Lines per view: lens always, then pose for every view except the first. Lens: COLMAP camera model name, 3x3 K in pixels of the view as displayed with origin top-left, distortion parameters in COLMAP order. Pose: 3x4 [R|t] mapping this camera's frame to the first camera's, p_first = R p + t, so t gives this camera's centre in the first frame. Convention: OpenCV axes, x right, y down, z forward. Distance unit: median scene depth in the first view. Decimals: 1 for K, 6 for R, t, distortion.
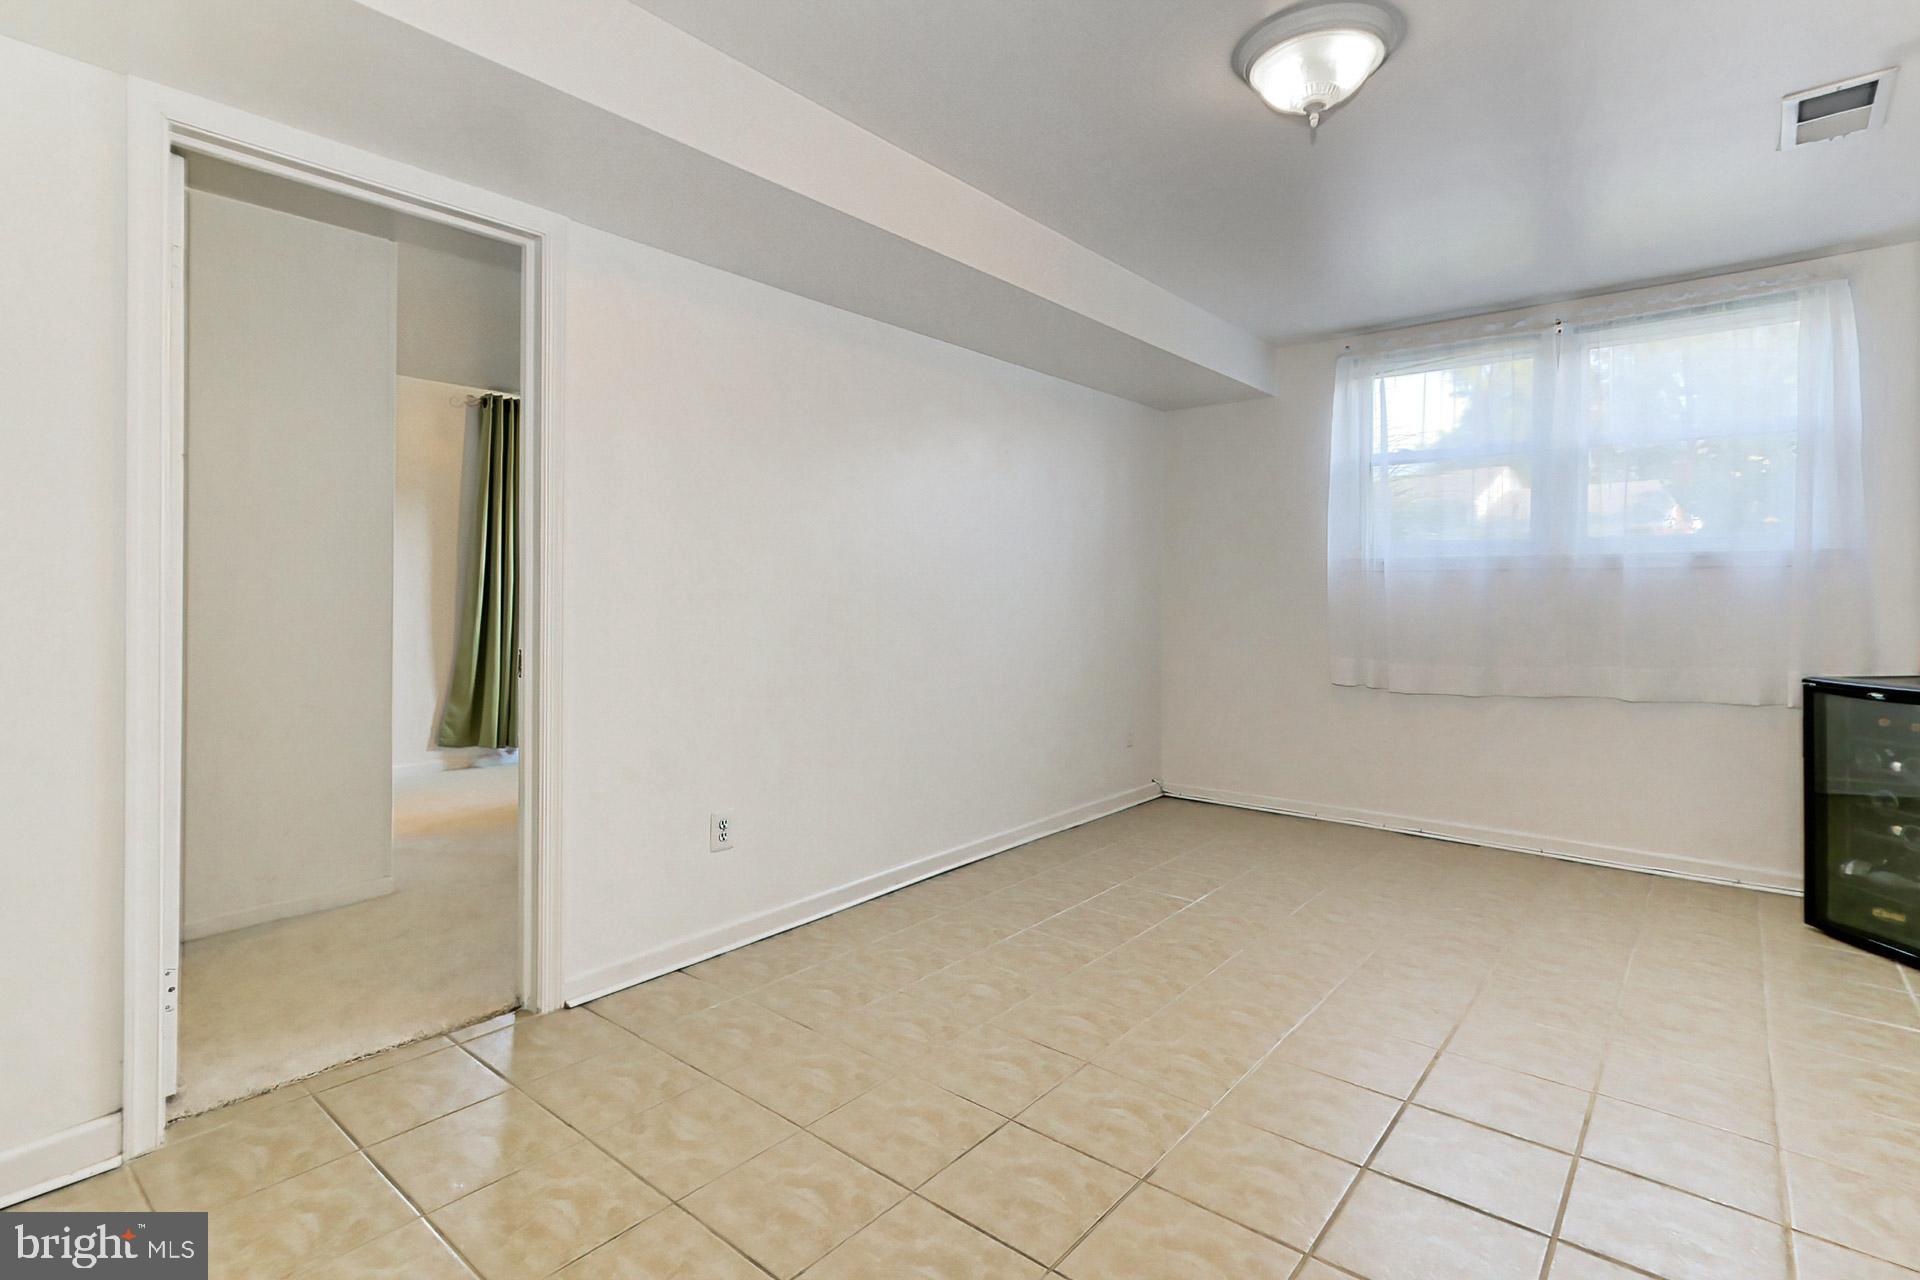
lens RADIAL K [[927.5, 0, 954.3], [0, 927.5, 599.4], [0, 0, 1]] dist [-0.002795, -0.000096]
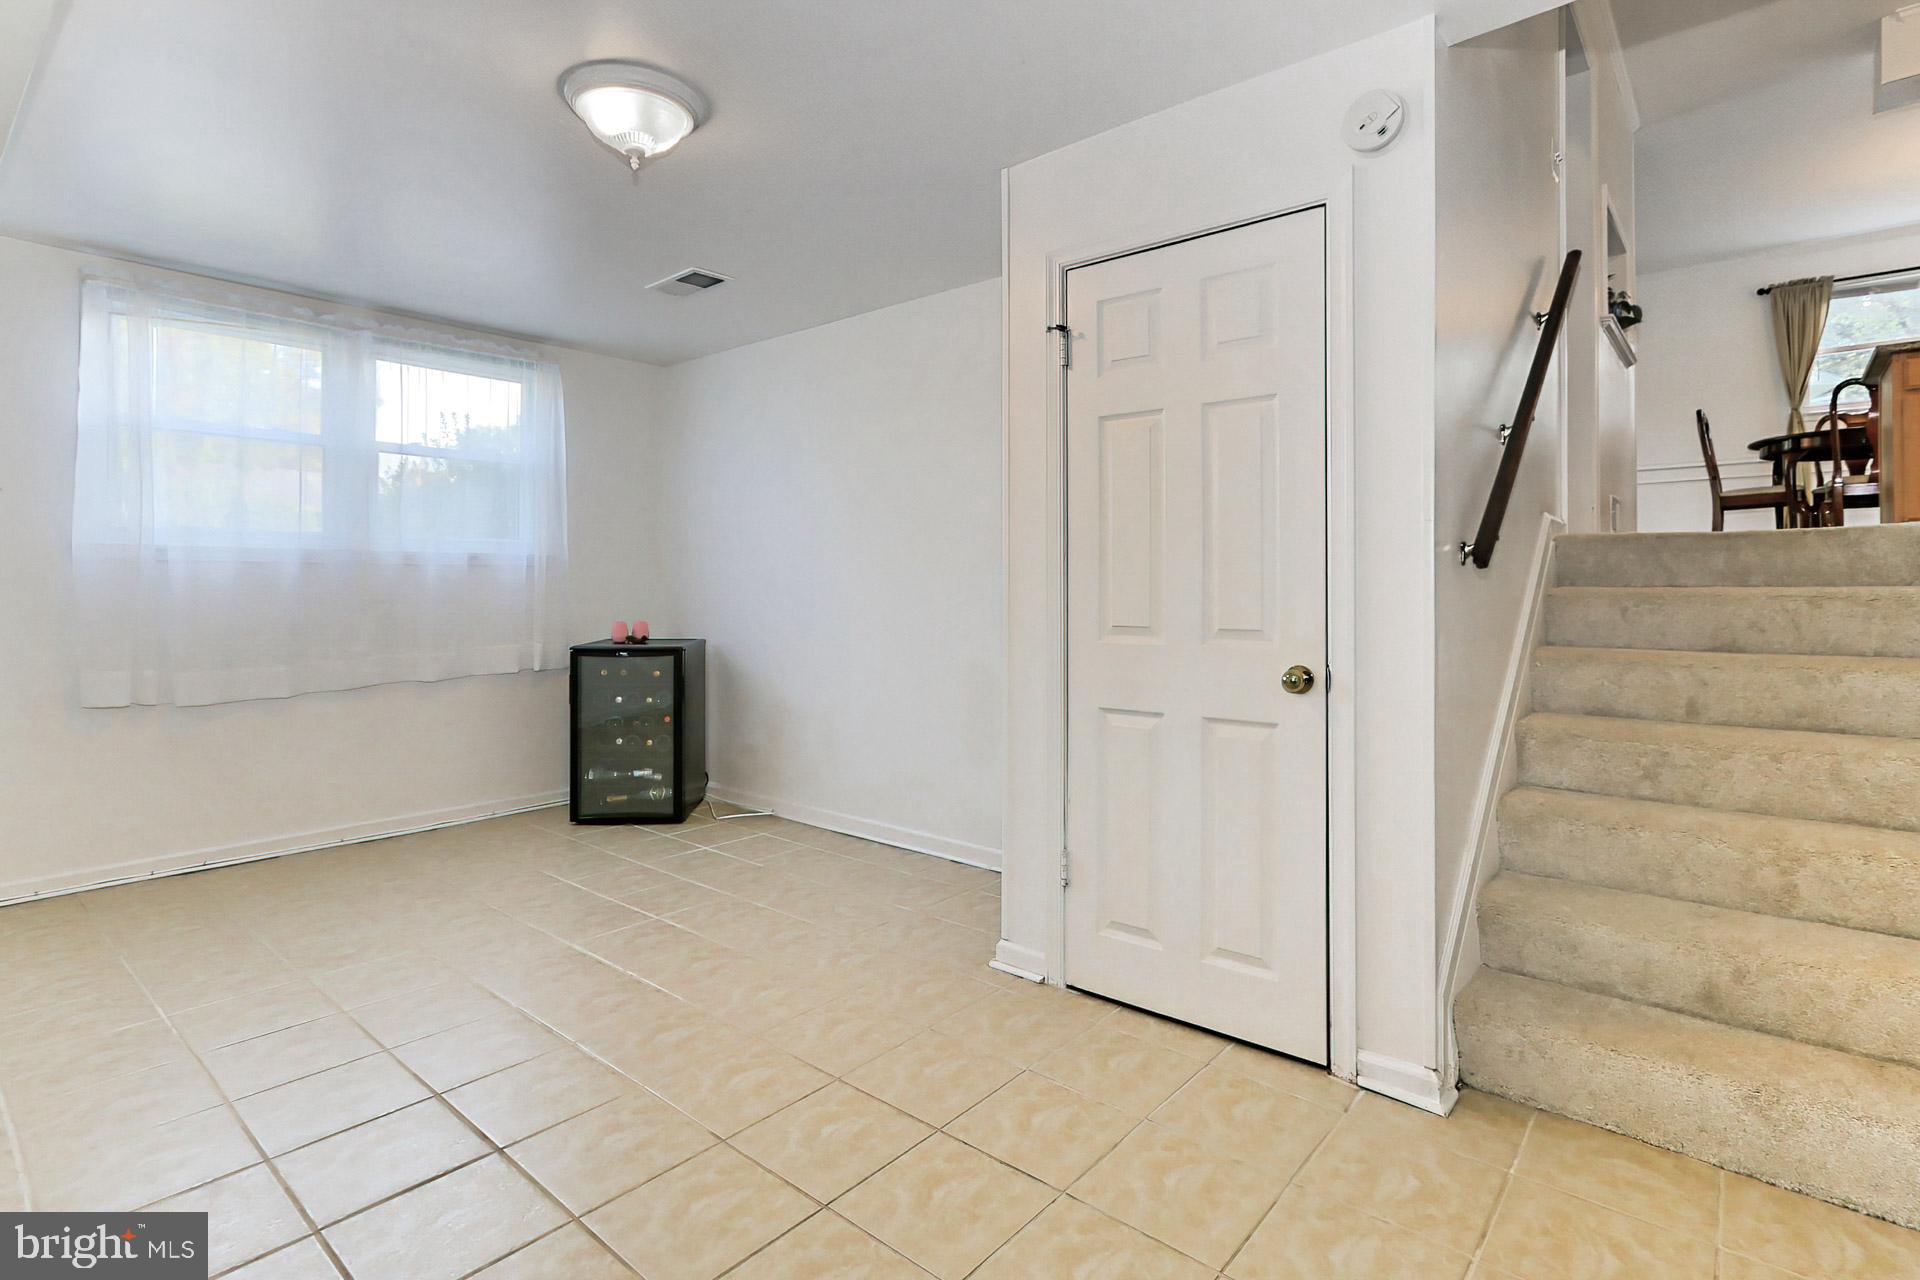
lens RADIAL K [[927.5, 0, 954.3], [0, 927.5, 599.4], [0, 0, 1]] dist [-0.002795, -0.000096]
pose [[0.011018, -0.017771, 0.999781, -0.474579], [0.007082, 0.999818, 0.017694, -0.008622], [-0.999914, 0.006885, 0.011142, 0.398771]]
